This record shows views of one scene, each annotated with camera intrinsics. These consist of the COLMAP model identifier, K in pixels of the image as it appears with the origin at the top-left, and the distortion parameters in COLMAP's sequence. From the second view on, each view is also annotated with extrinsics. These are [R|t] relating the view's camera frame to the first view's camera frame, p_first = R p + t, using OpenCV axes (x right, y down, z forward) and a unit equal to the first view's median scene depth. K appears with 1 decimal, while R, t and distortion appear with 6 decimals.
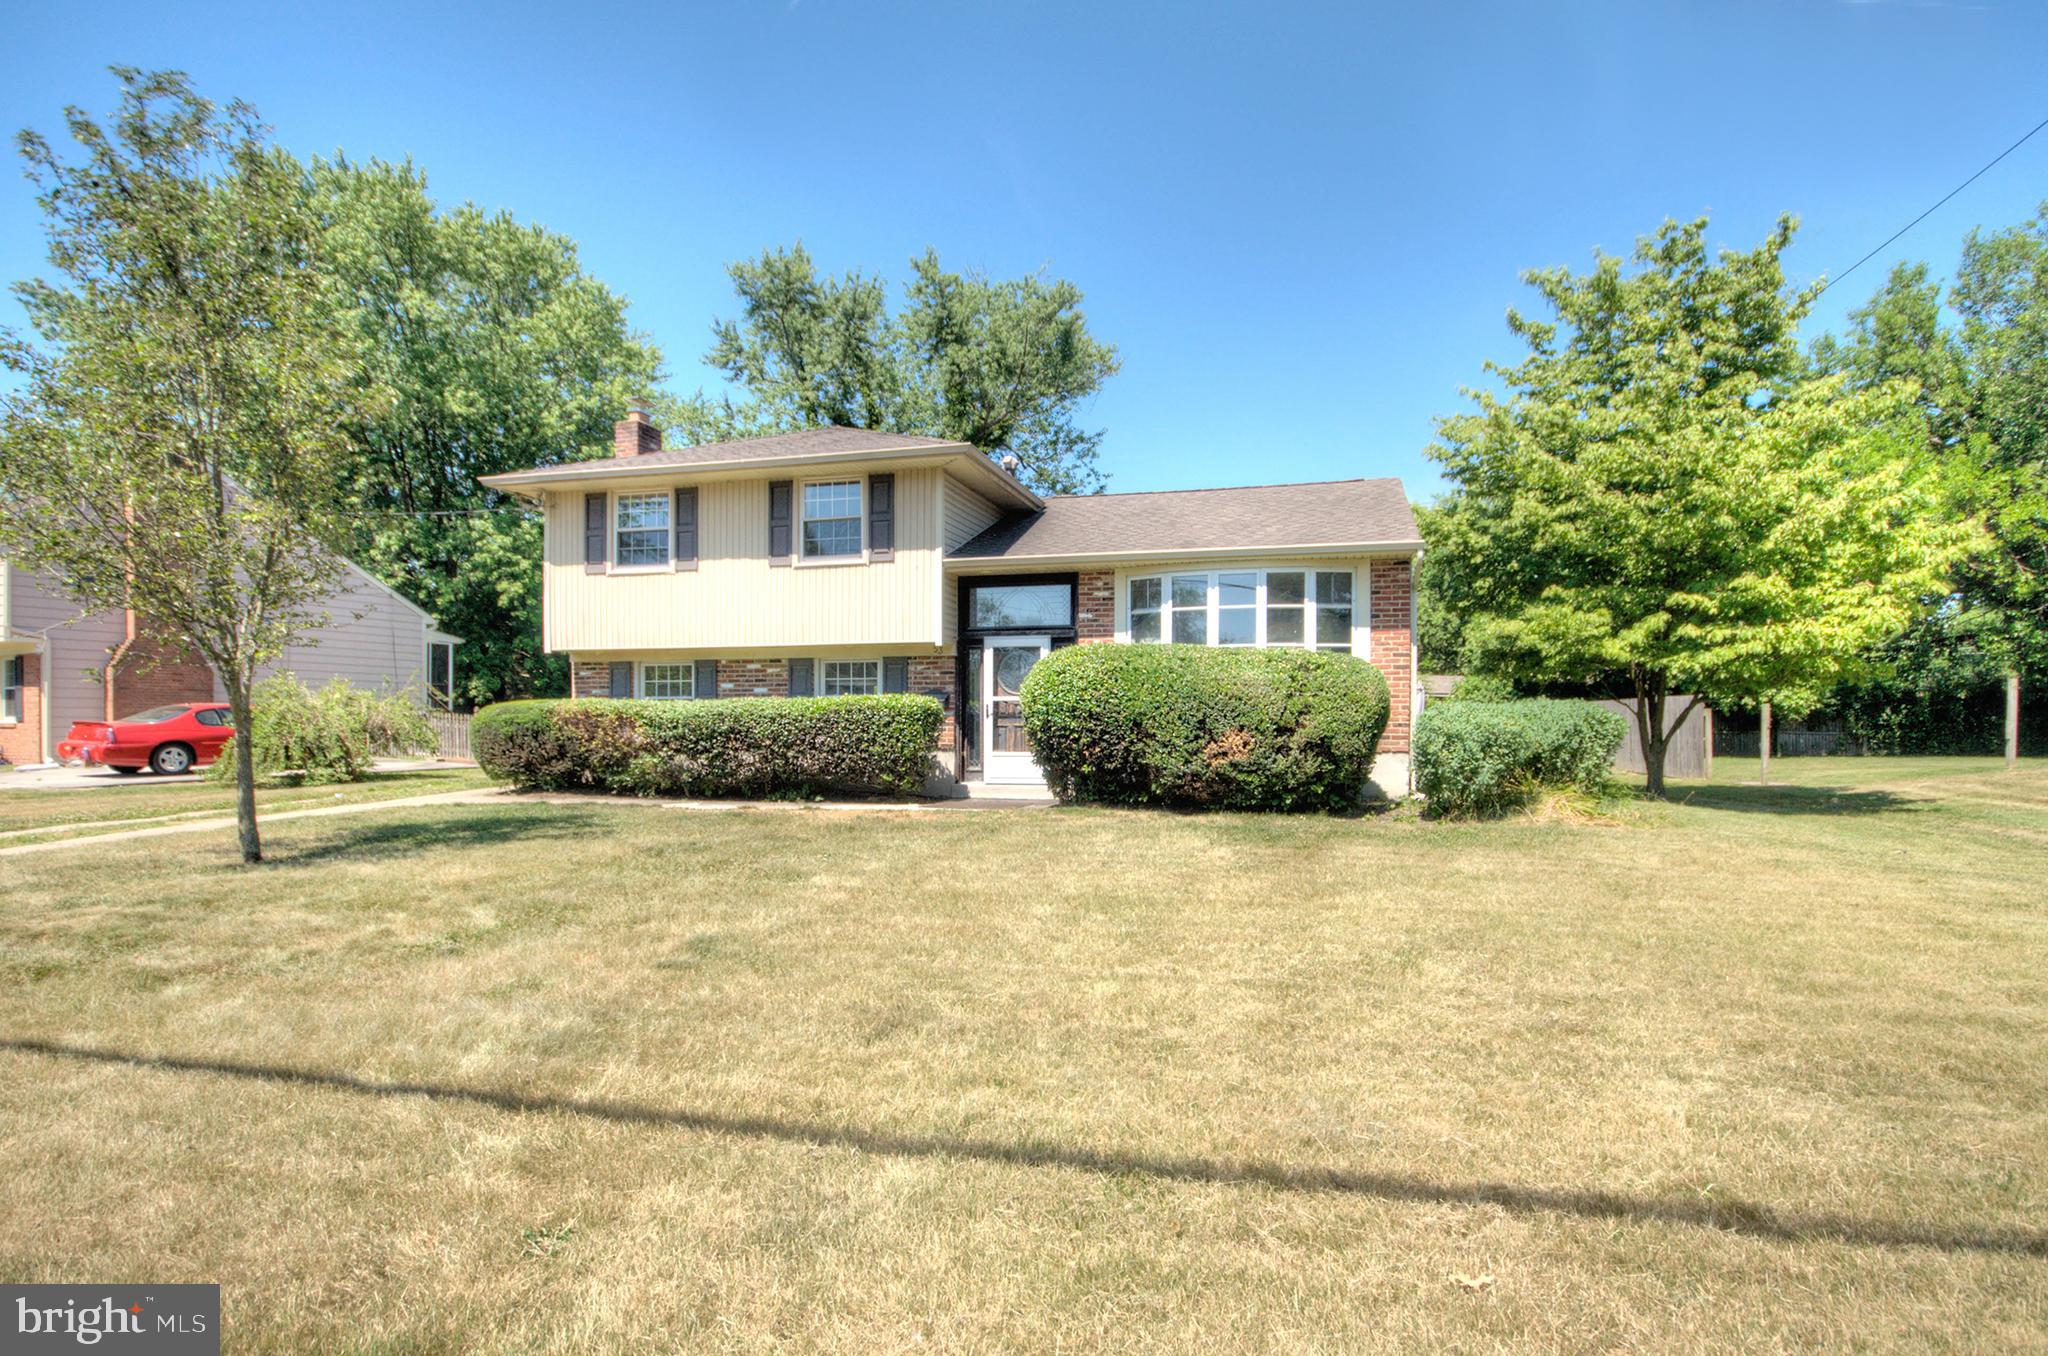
lens RADIAL K [[967.0, 0, 1024.0], [0, 967.0, 678.0], [0, 0, 1]] dist [-0.002215, -0.000110]
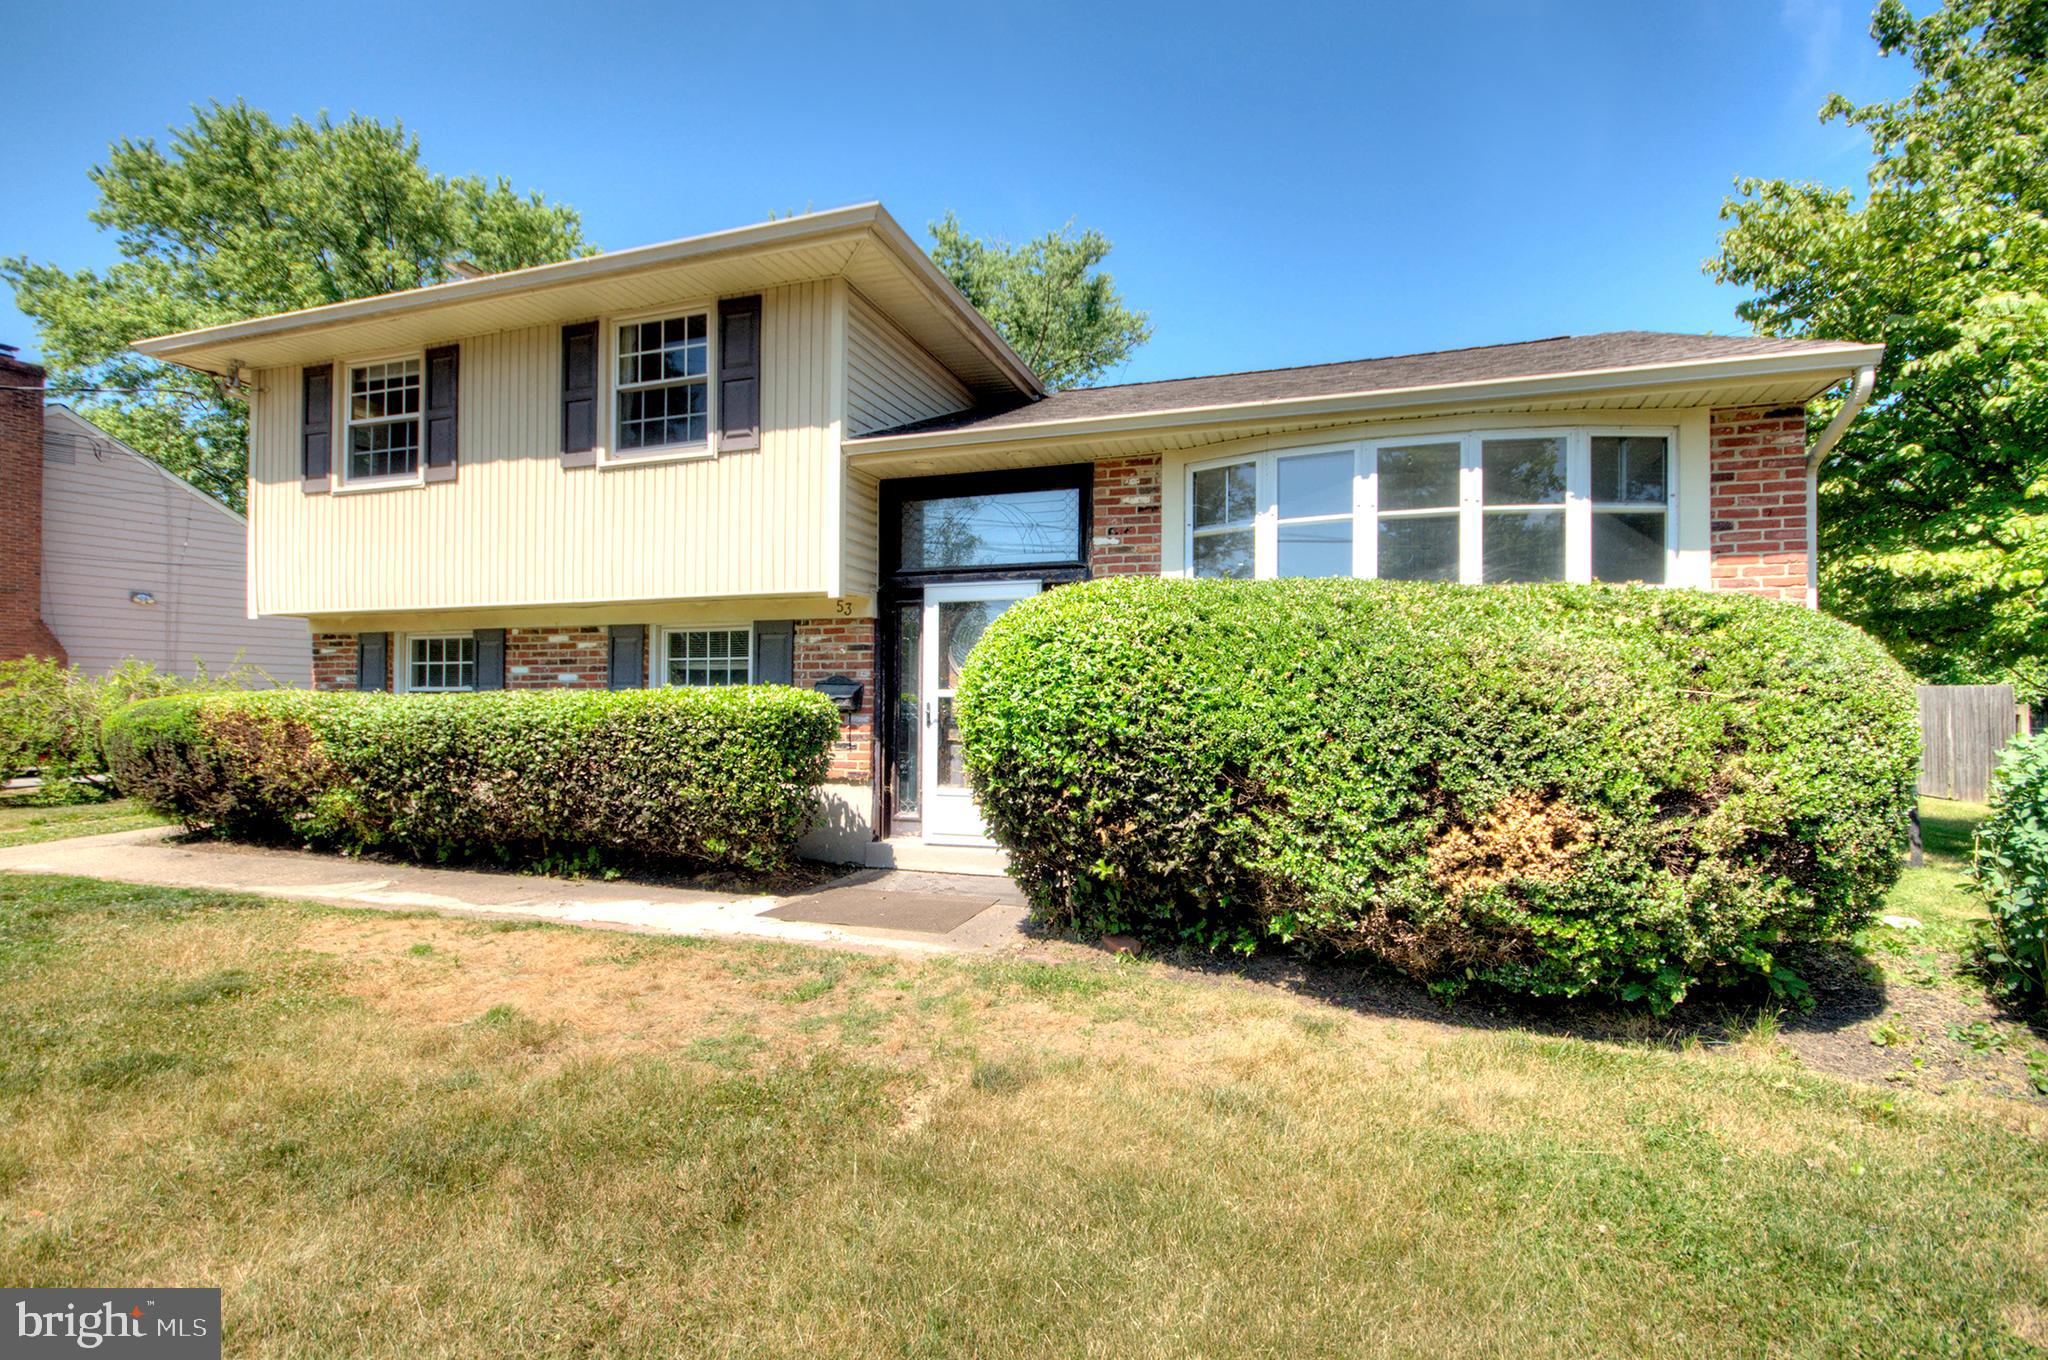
lens RADIAL K [[981.4, 0, 894.6], [0, 981.4, 678.0], [0, 0, 1]] dist [-0.000874, 0.000339]
pose [[0.987935, 0.001512, -0.154864, 0.032435], [0.001062, 0.999863, 0.016532, 0.003065], [0.154868, -0.016497, 0.987798, 0.445225]]
